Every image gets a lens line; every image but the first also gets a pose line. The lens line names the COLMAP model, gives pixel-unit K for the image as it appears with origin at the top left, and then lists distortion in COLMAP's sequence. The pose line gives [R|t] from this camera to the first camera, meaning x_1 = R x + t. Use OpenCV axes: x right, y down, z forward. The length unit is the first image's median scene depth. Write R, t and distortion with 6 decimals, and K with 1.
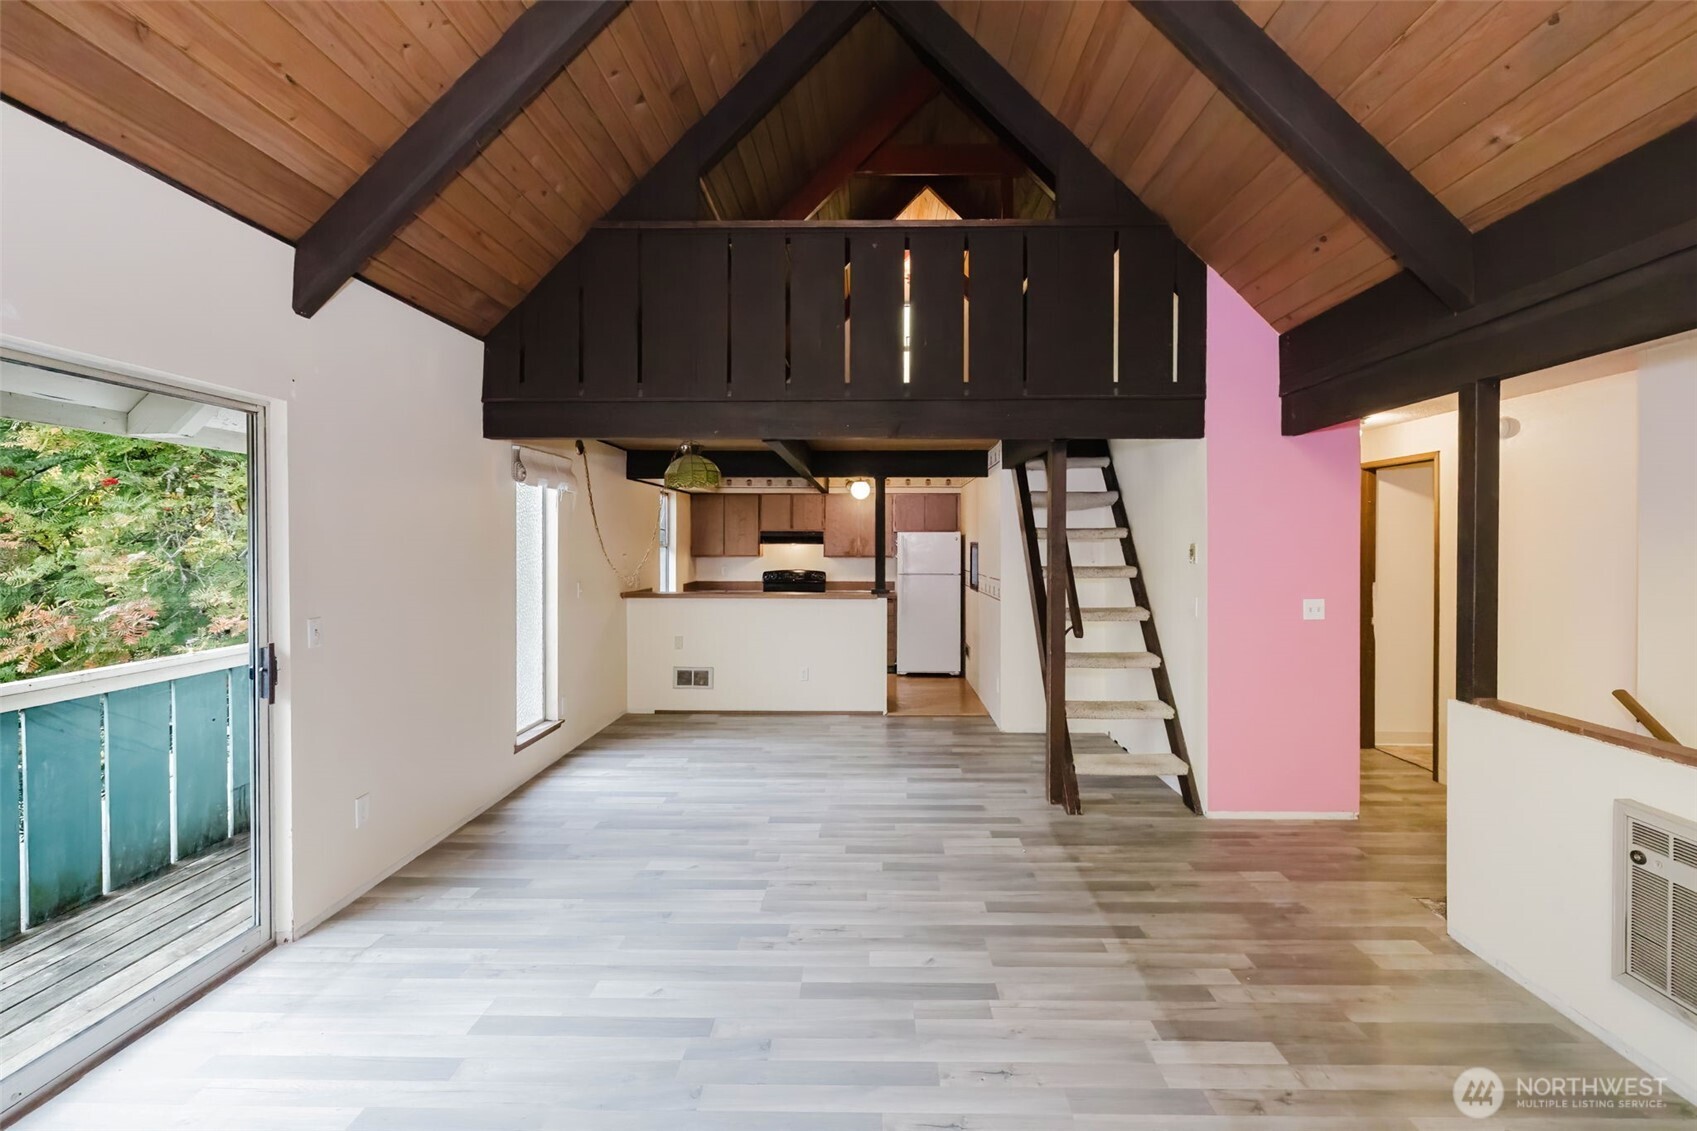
lens RADIAL K [[743.6, 0, 853.2], [0, 743.6, 534.2], [0, 0, 1]] dist [-0.000910, -0.000280]
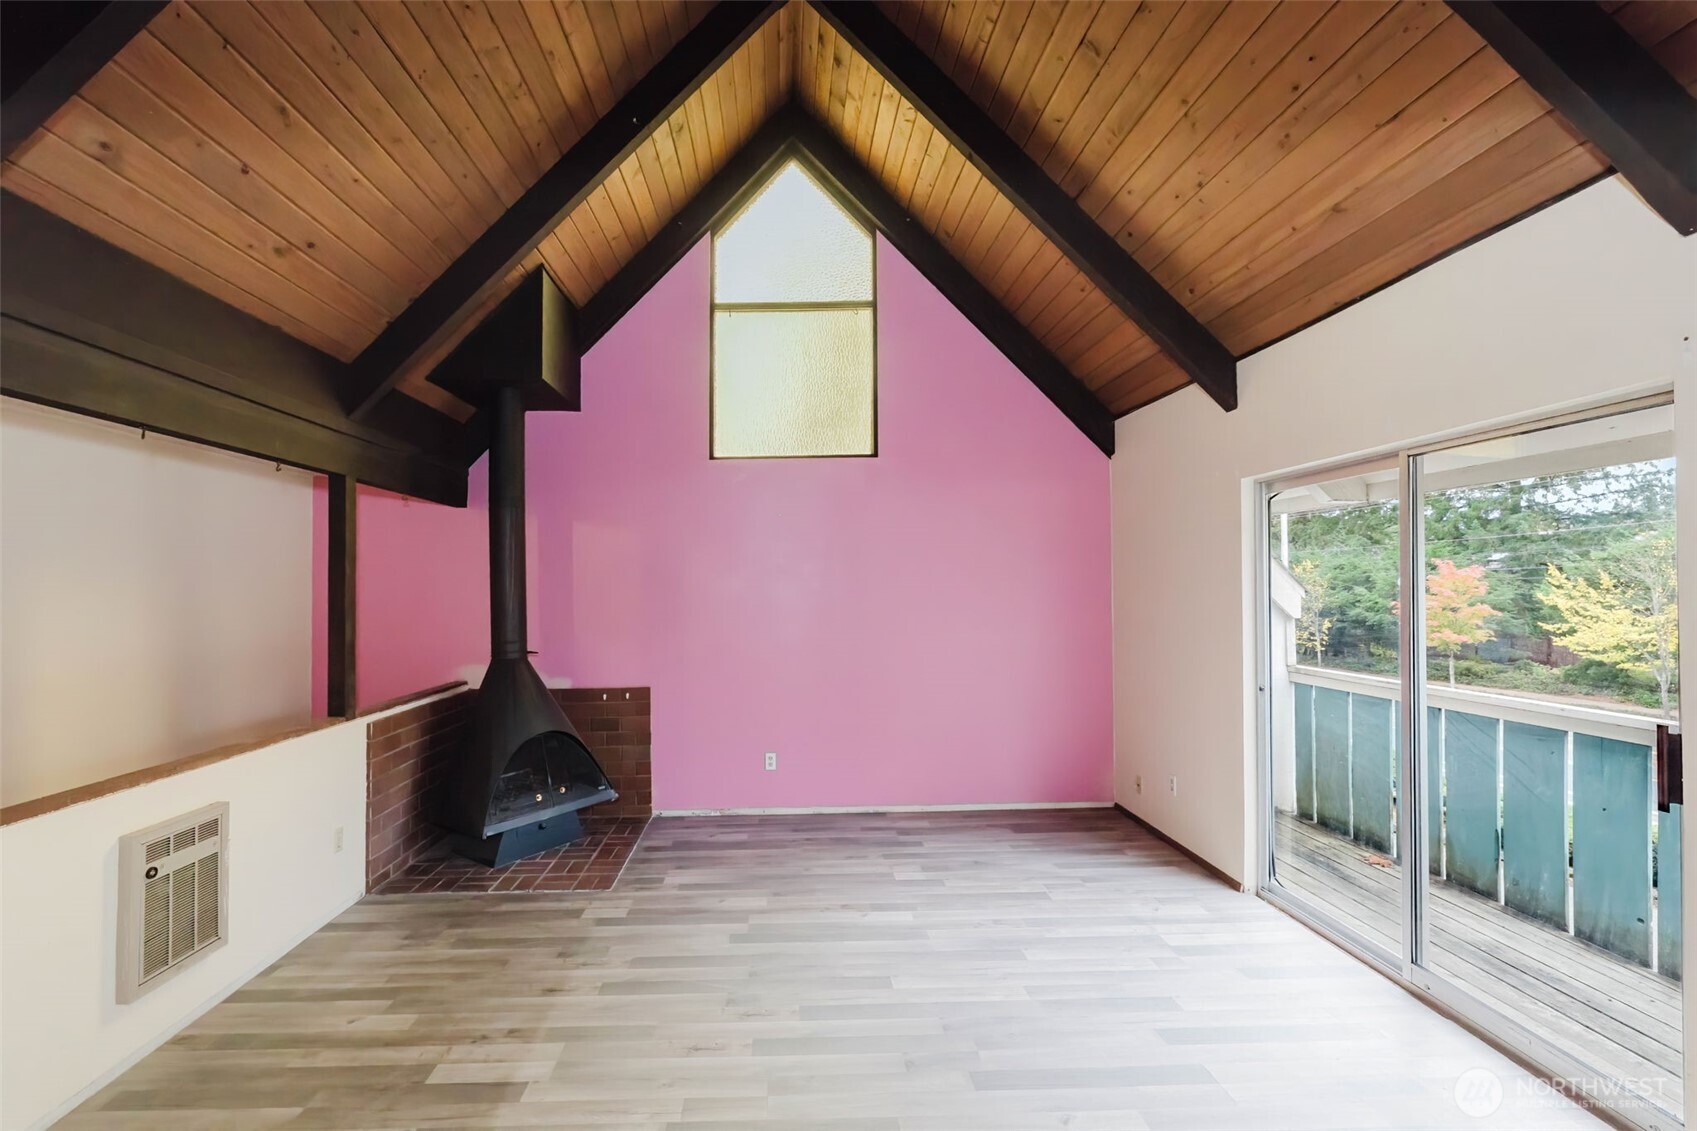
lens RADIAL K [[745.5, 0, 795.0], [0, 745.5, 593.4], [0, 0, 1]] dist [-0.000699, 0.000090]
pose [[-0.998704, 0.013949, -0.048956, 0.066201], [0.014236, 0.999883, -0.005518, 0.011332], [0.048873, -0.006208, -0.998786, 1.515710]]
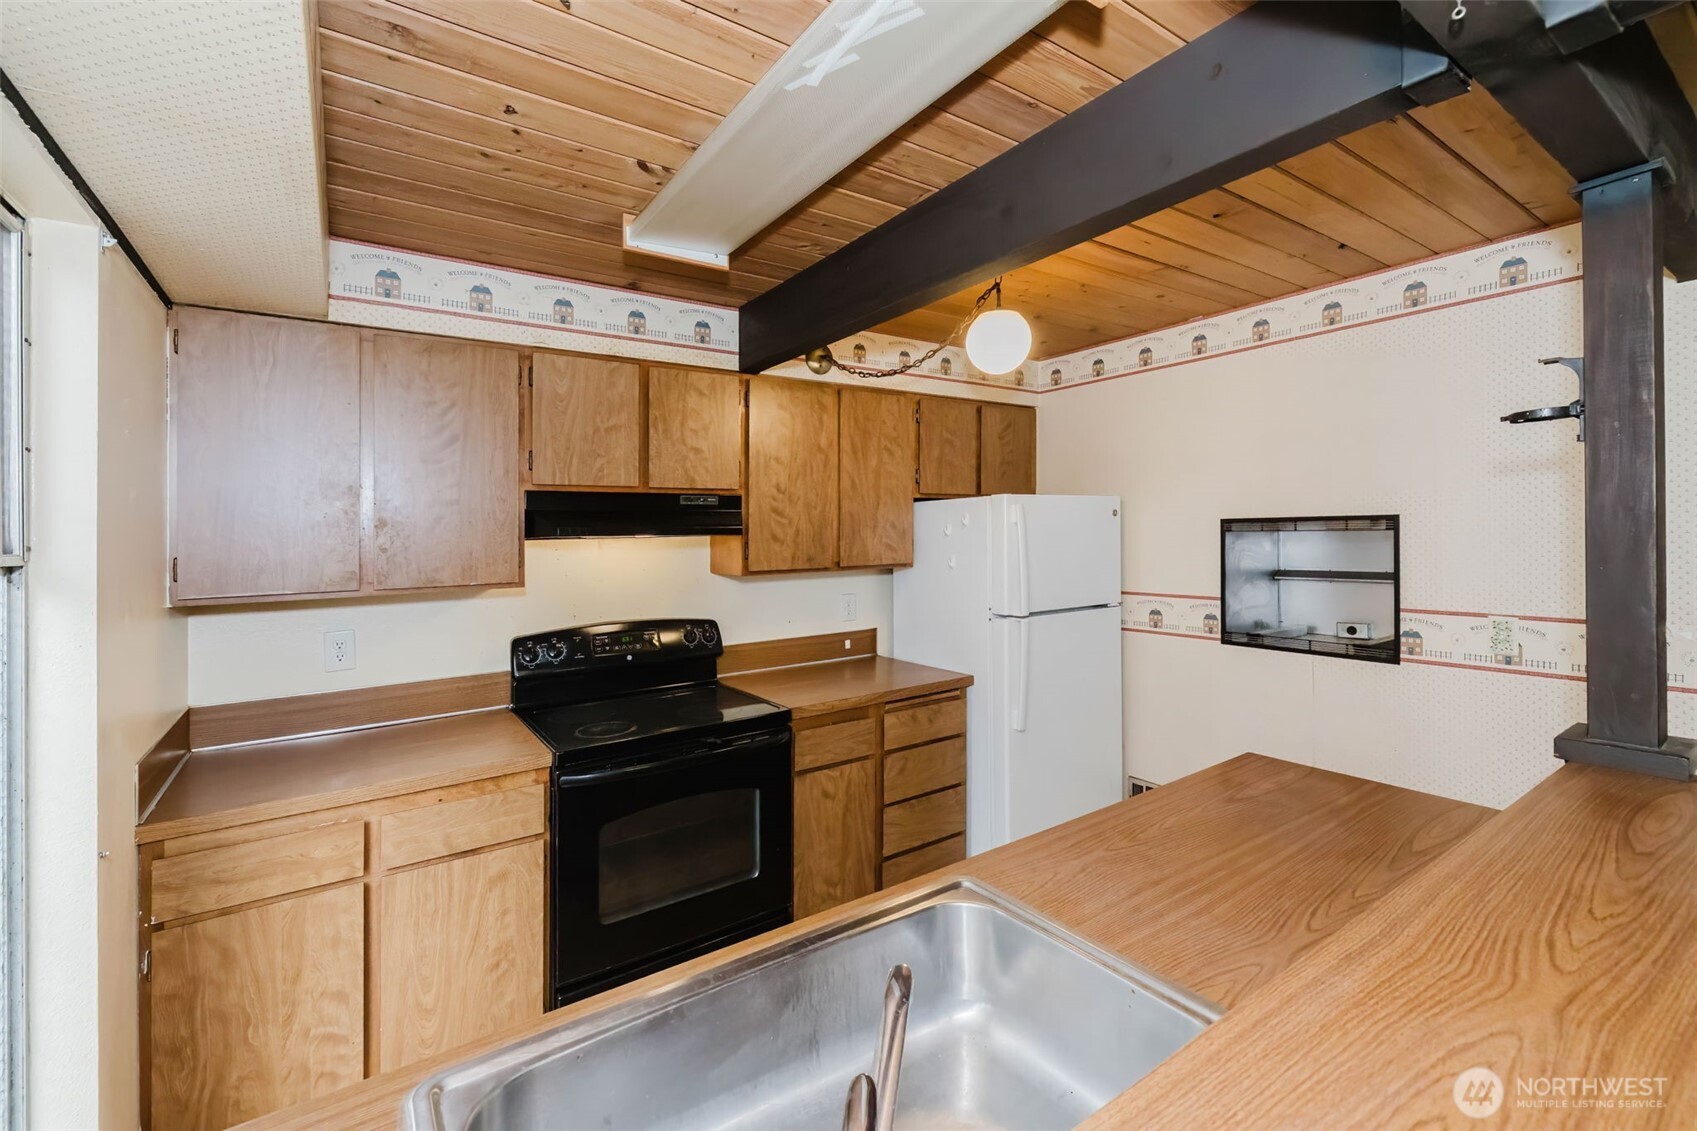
lens RADIAL K [[725.7, 0, 842.6], [0, 725.7, 569.7], [0, 0, 1]] dist [0.000401, -0.000206]
pose [[0.807433, -0.048803, 0.587938, -0.534486], [0.015603, 0.997991, 0.061412, 0.028034], [-0.589754, -0.040413, 0.806571, 2.091447]]
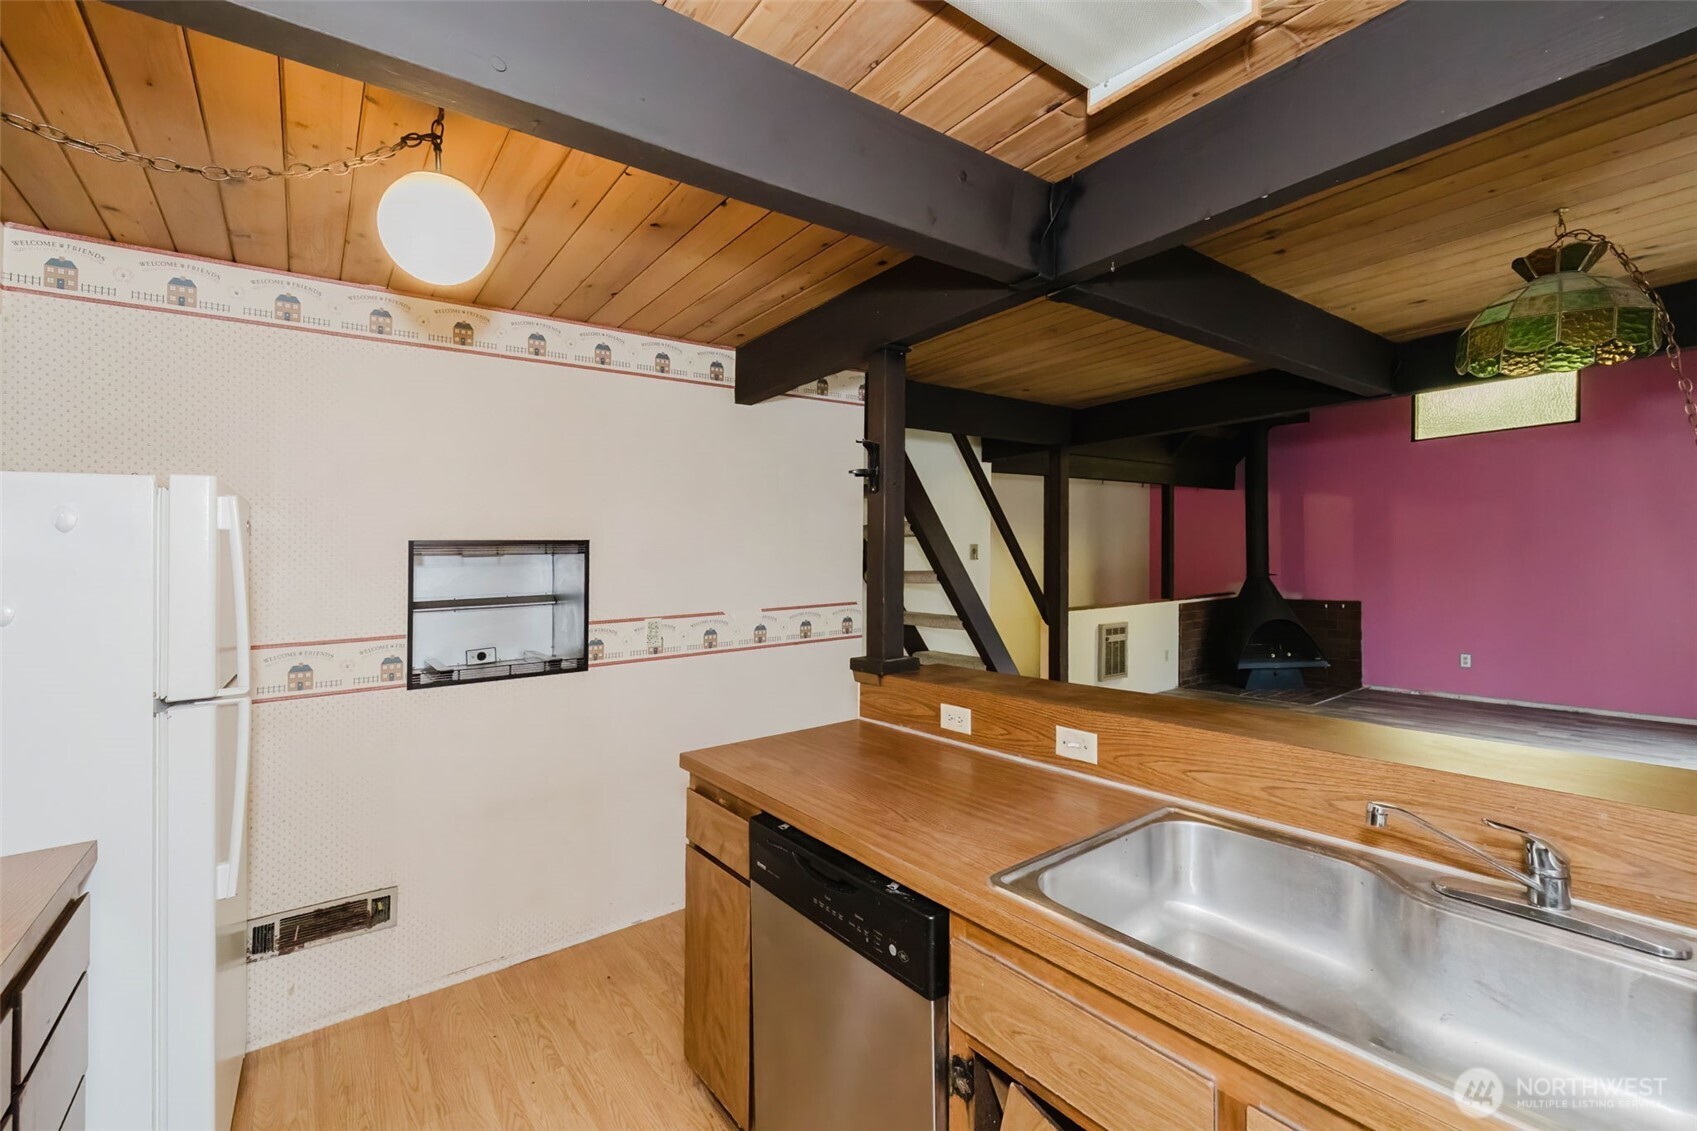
lens RADIAL K [[725.7, 0, 842.6], [0, 725.7, 569.7], [0, 0, 1]] dist [0.000401, -0.000206]
pose [[-0.623476, 0.004672, 0.781829, -0.495441], [0.015163, 0.999866, 0.006117, 0.061185], [-0.781696, 0.015669, -0.623463, 2.668662]]
